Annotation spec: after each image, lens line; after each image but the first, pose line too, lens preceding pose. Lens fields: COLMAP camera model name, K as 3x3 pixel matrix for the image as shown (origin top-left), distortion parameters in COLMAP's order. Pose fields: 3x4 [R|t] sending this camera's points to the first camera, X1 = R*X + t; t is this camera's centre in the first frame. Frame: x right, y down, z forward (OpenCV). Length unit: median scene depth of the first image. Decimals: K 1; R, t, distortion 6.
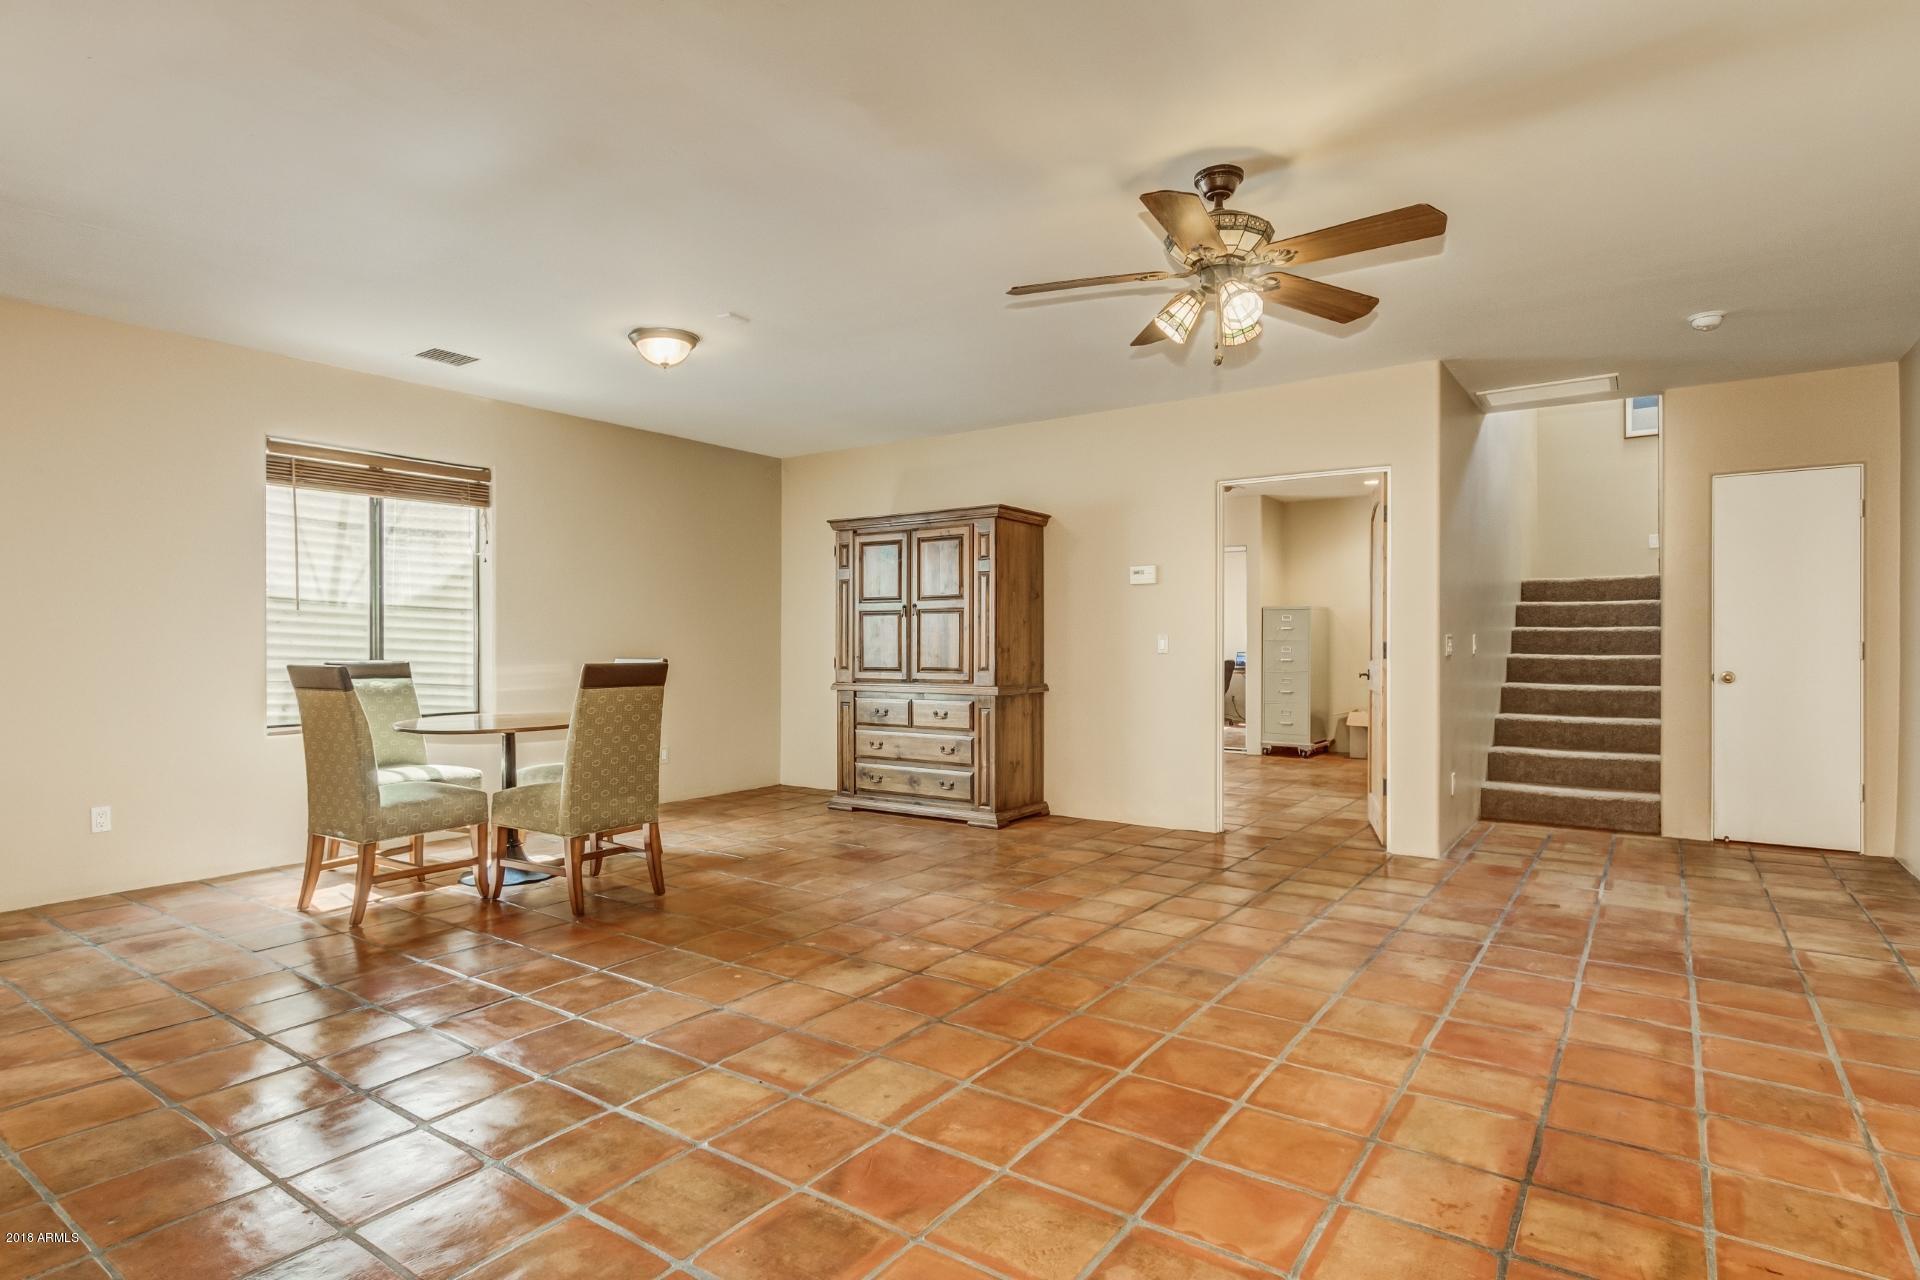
lens RADIAL K [[984.7, 0, 957.4], [0, 984.7, 647.8], [0, 0, 1]] dist [-0.003146, 0.000765]
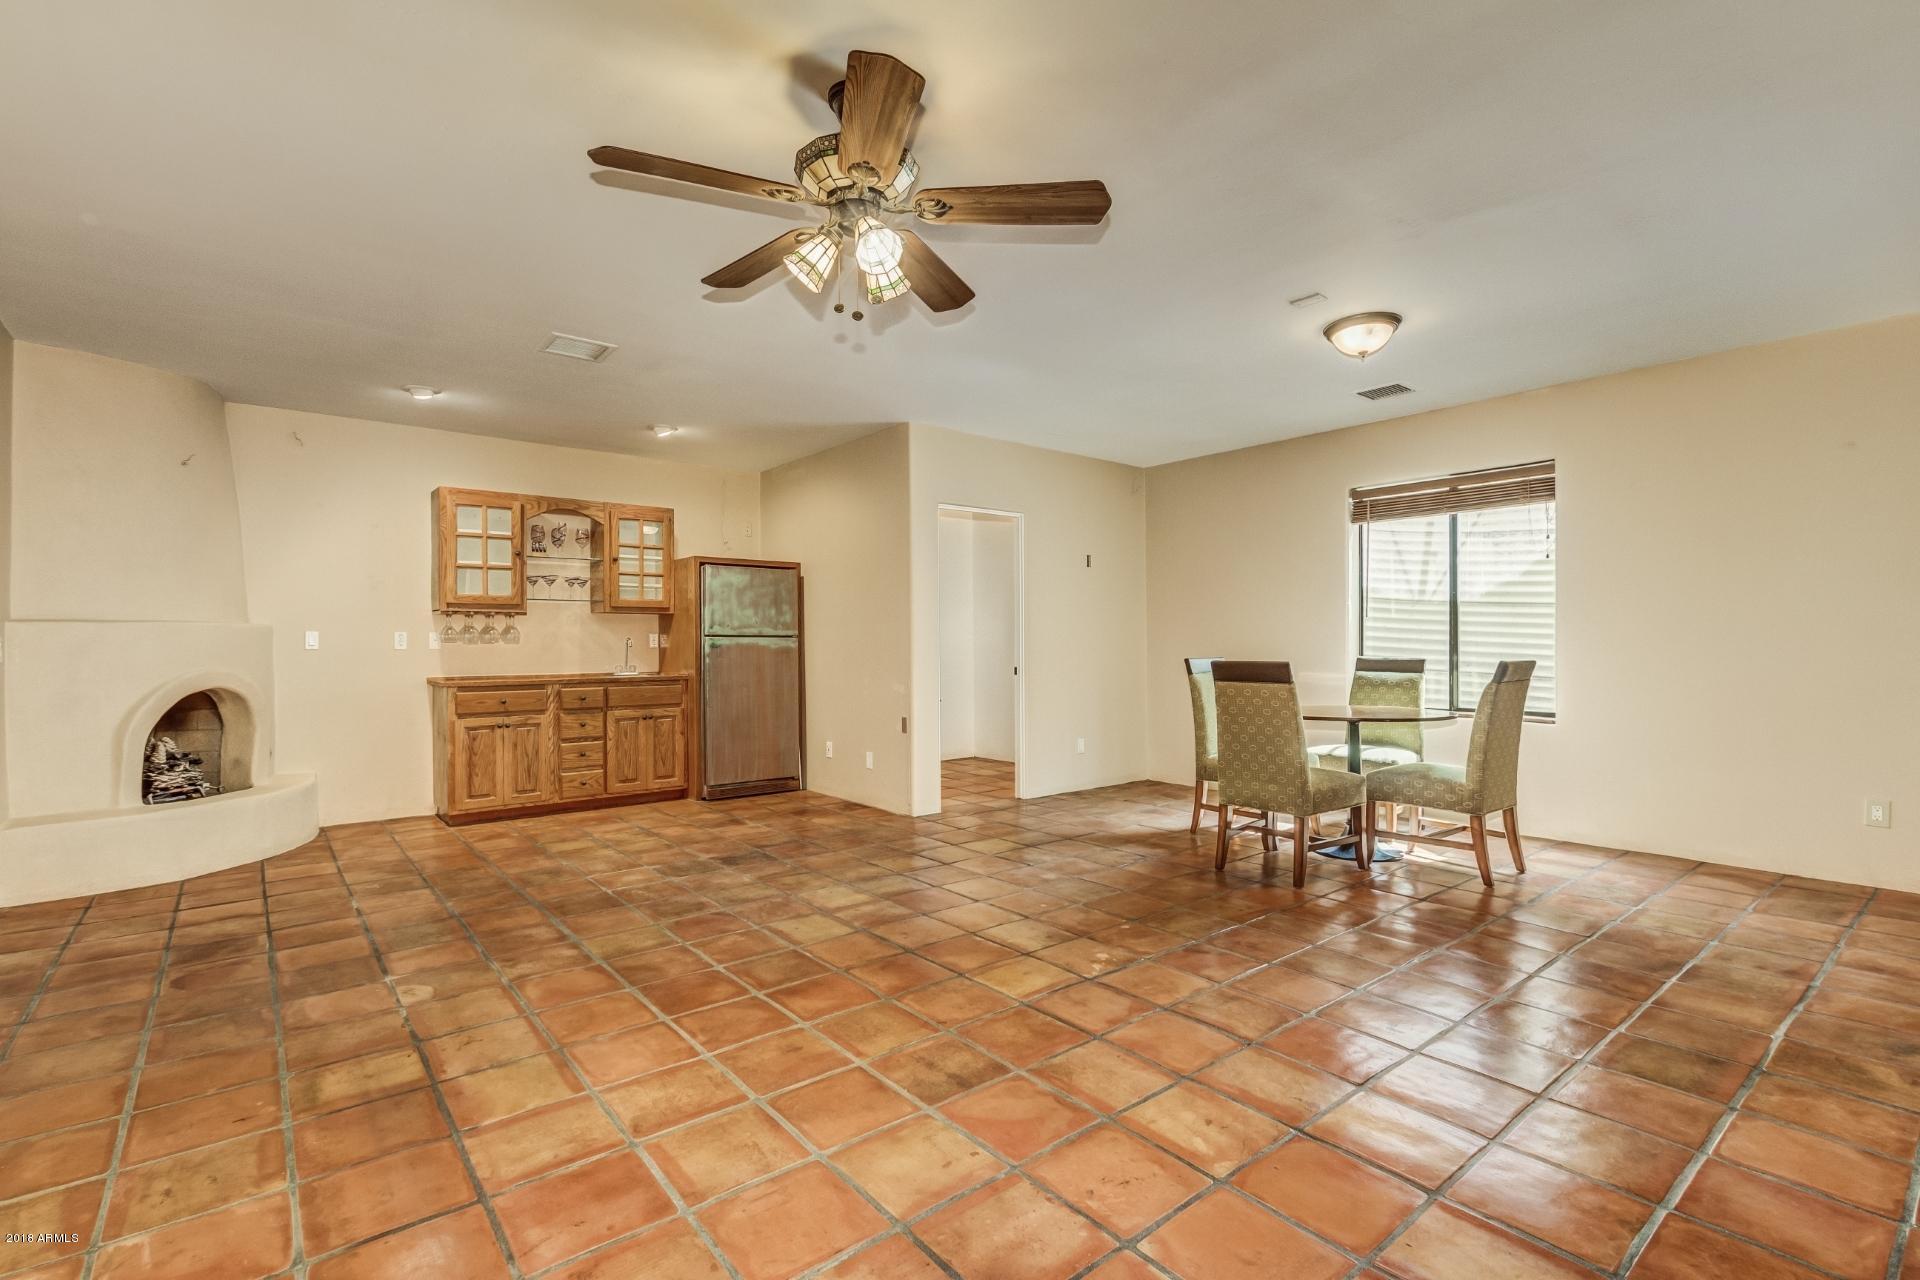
lens RADIAL K [[899.4, 0, 955.9], [0, 899.4, 636.9], [0, 0, 1]] dist [0.000404, -0.001912]
pose [[-0.272004, -0.003149, -0.962291, 1.075335], [-0.004616, 0.999987, -0.001968, -0.012413], [0.962285, 0.003907, -0.272015, 1.397988]]
